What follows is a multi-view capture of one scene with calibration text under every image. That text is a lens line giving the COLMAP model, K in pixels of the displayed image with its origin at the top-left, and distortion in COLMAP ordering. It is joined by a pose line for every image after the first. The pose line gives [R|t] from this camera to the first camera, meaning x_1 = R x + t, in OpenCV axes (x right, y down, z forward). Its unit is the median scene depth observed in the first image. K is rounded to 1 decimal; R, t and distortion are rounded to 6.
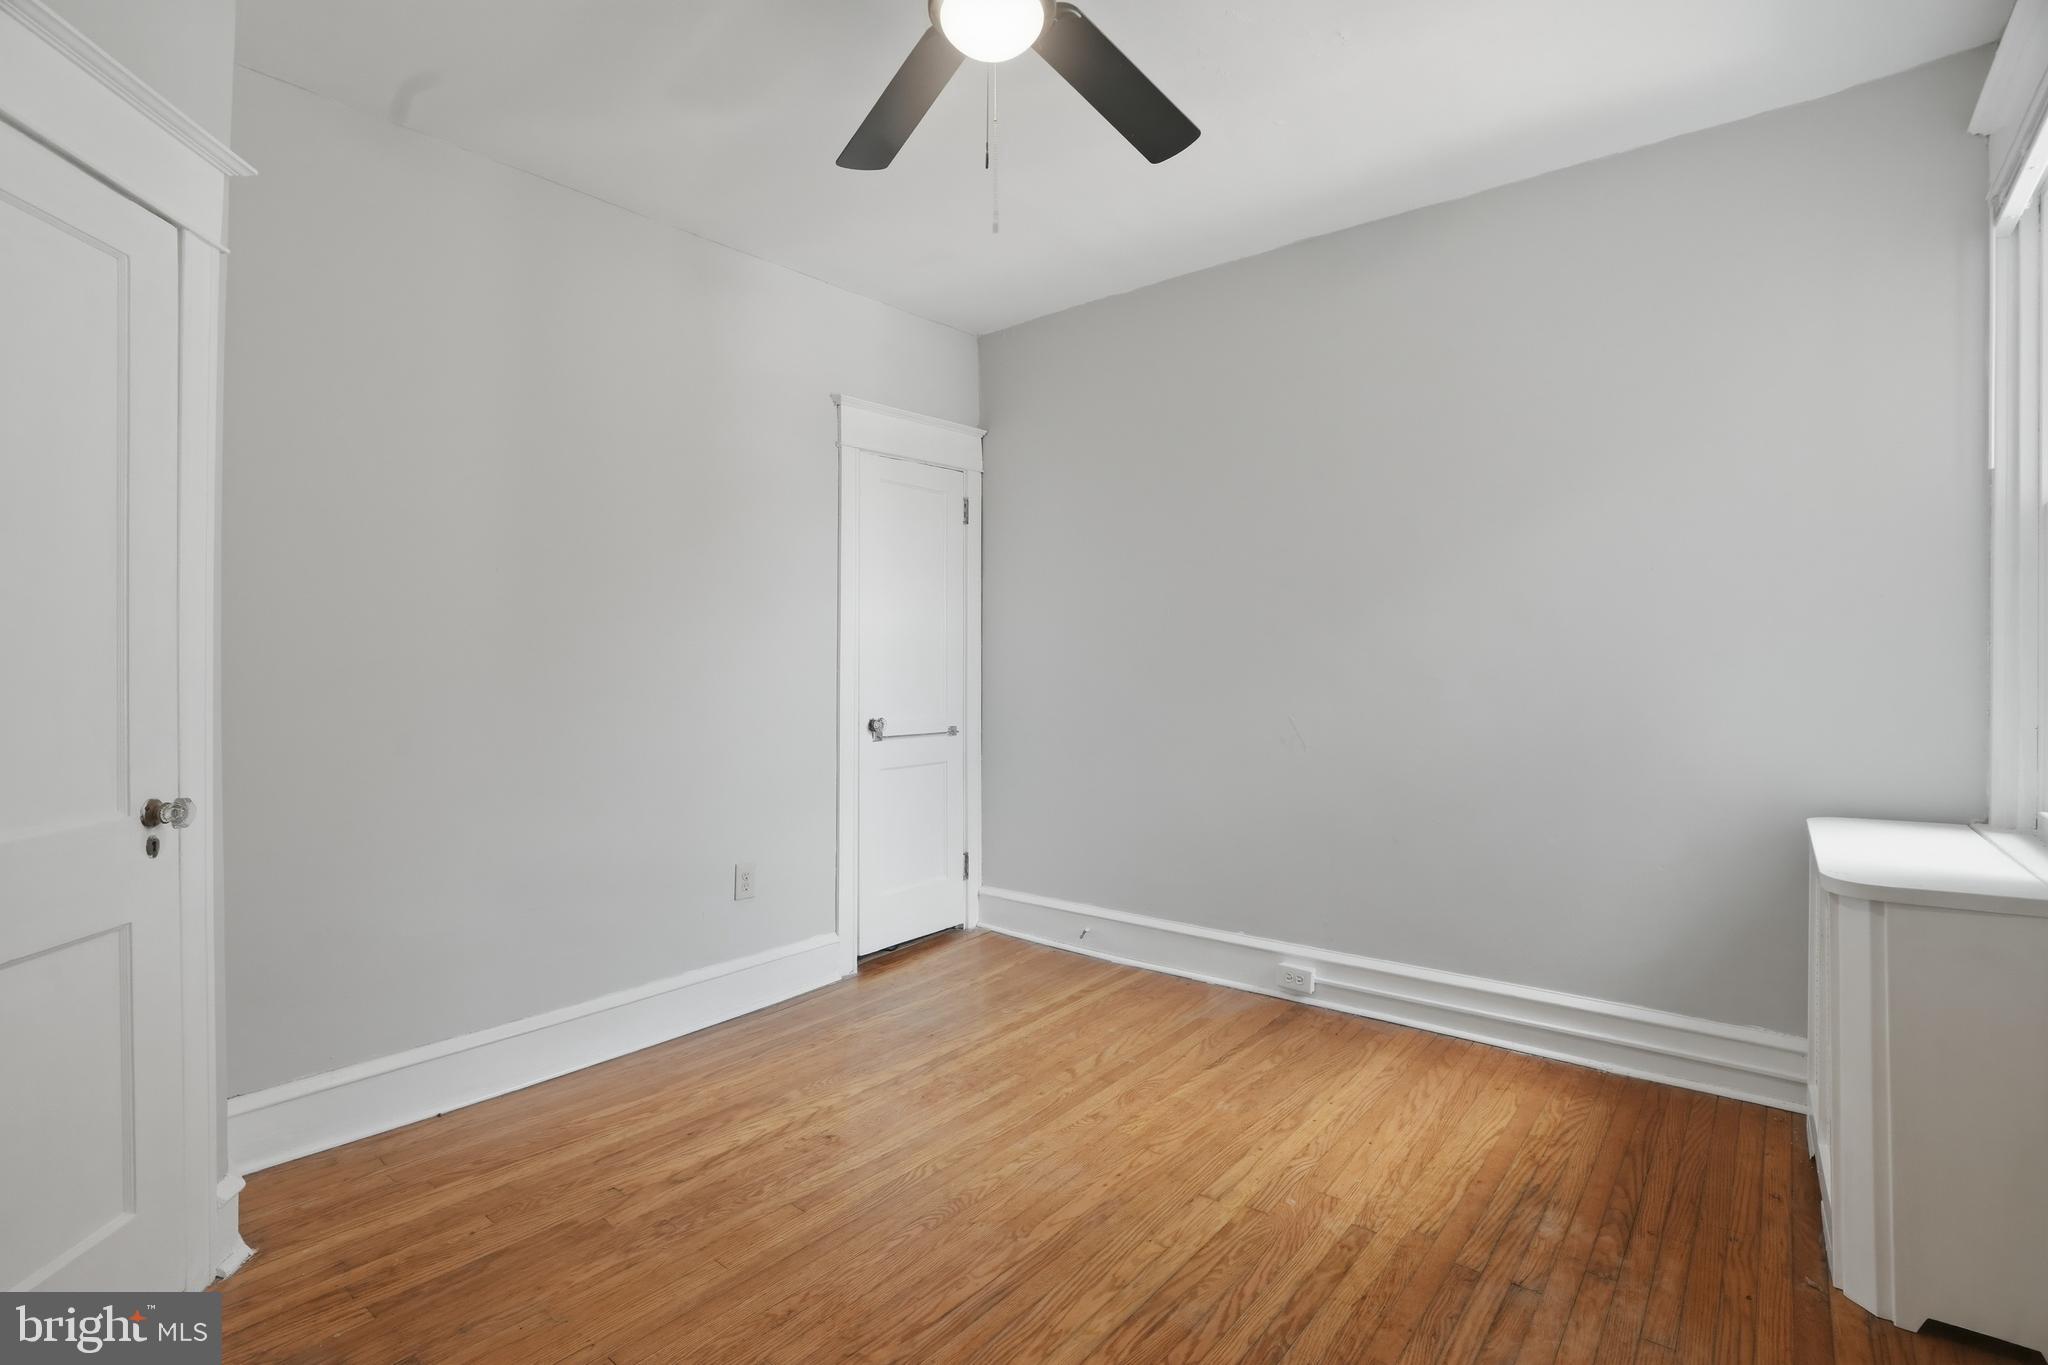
lens RADIAL K [[992.2, 0, 1014.0], [0, 992.2, 701.3], [0, 0, 1]] dist [-0.075556, 0.036658]
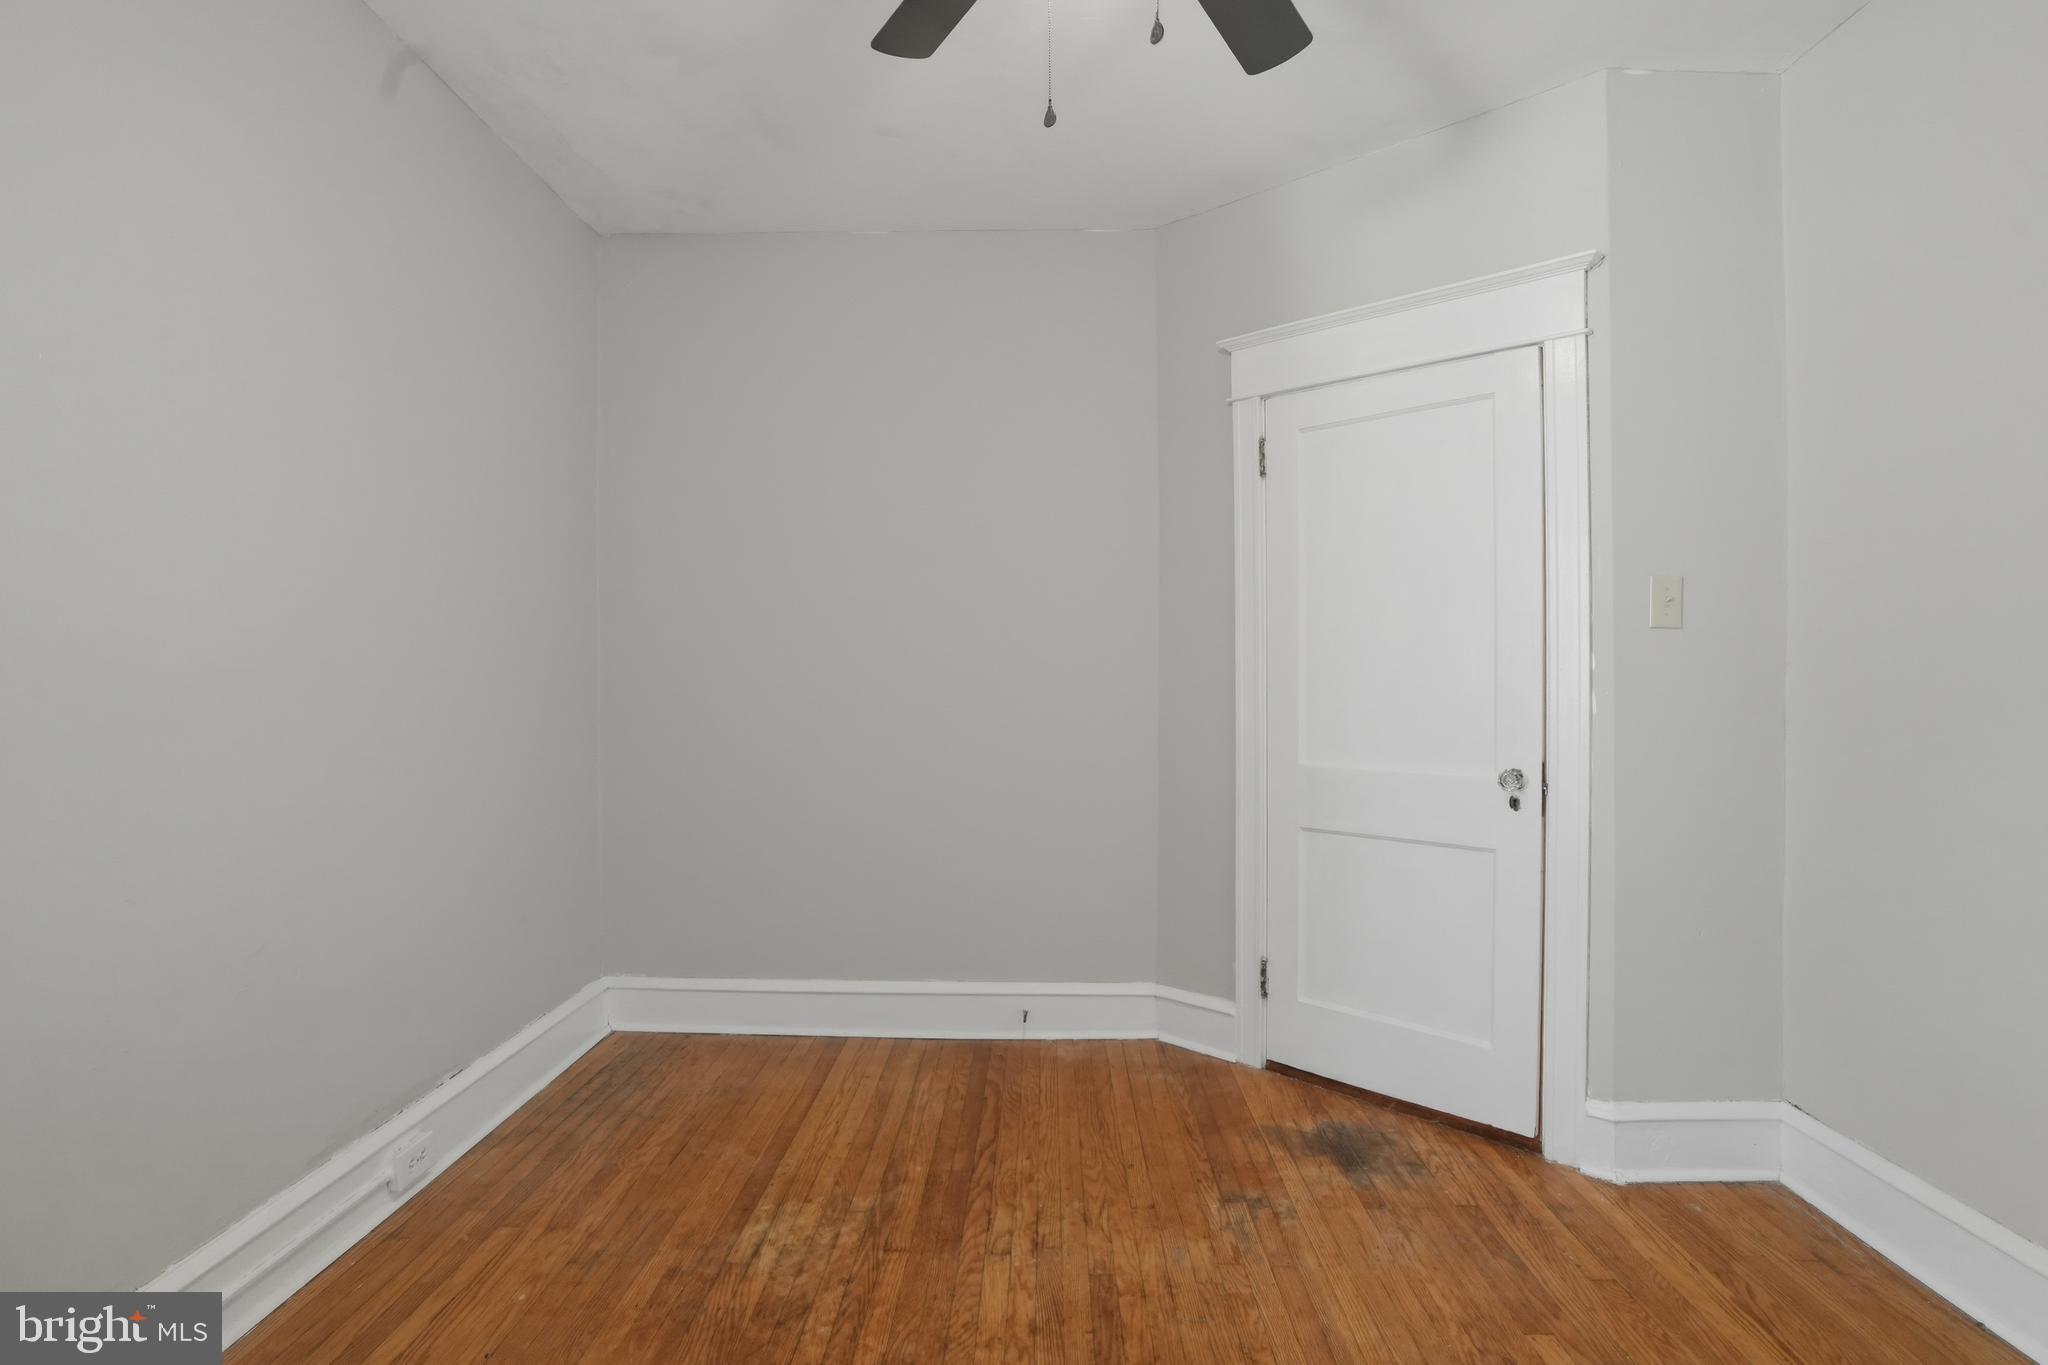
lens RADIAL K [[992.2, 0, 1014.0], [0, 992.2, 701.3], [0, 0, 1]] dist [-0.075556, 0.036658]
pose [[-0.820178, 0.008450, -0.572046, 0.458946], [-0.008159, 0.999616, 0.026464, -0.025301], [0.572050, 0.026373, -0.819795, 1.544290]]
